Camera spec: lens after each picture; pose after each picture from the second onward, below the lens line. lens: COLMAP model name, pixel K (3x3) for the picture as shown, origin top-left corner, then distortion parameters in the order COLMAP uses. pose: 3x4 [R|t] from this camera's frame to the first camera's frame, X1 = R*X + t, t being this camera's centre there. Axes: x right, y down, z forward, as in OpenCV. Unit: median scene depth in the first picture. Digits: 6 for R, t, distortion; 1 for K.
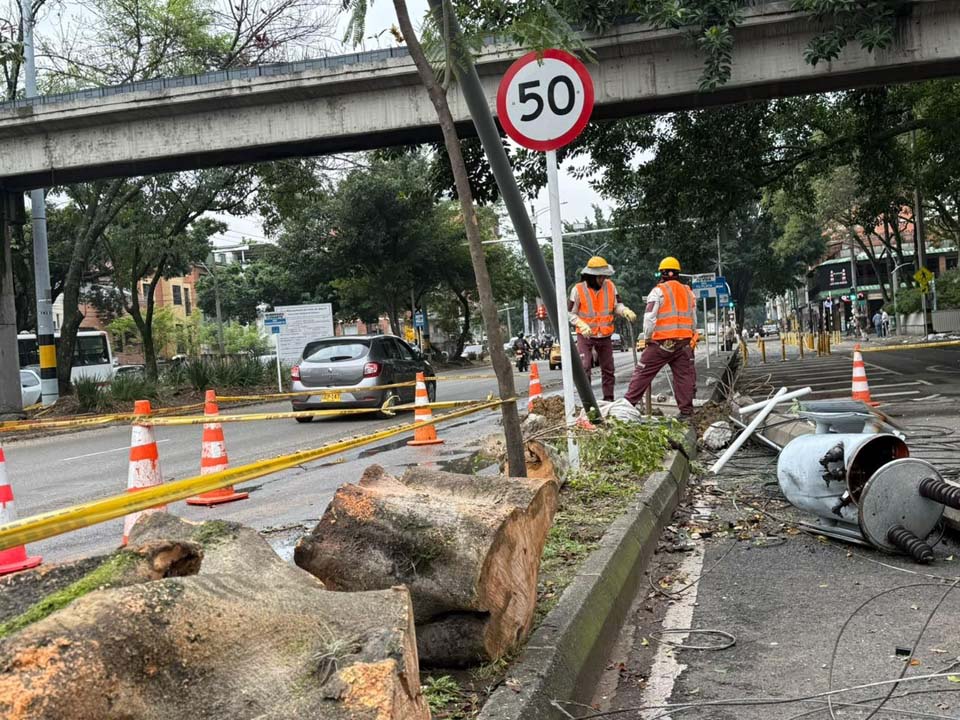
lens RADIAL K [[1082.4, 0, 480.0], [0, 1082.4, 360.0], [0, 0, 1]] dist [0.208207, -0.456383]
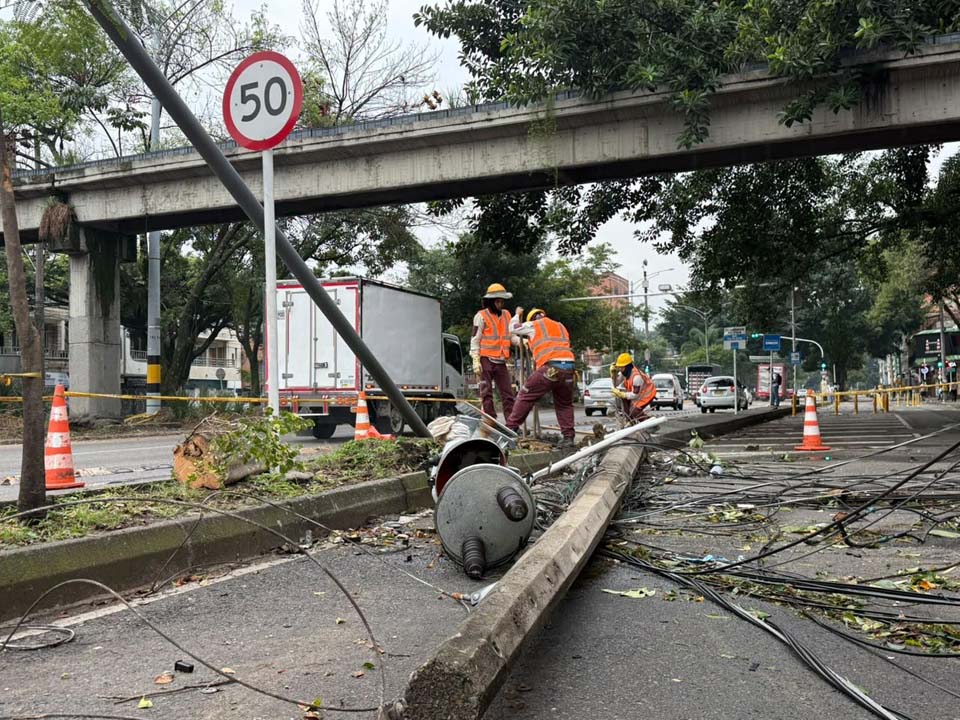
lens RADIAL K [[924.7, 0, 480.0], [0, 924.7, 360.0], [0, 0, 1]] dist [0.204211, -0.444203]
pose [[0.987330, 0.044215, -0.152399, 0.139121], [-0.051397, 0.997730, -0.043515, 0.010103], [0.150129, 0.050796, 0.987361, 0.062855]]
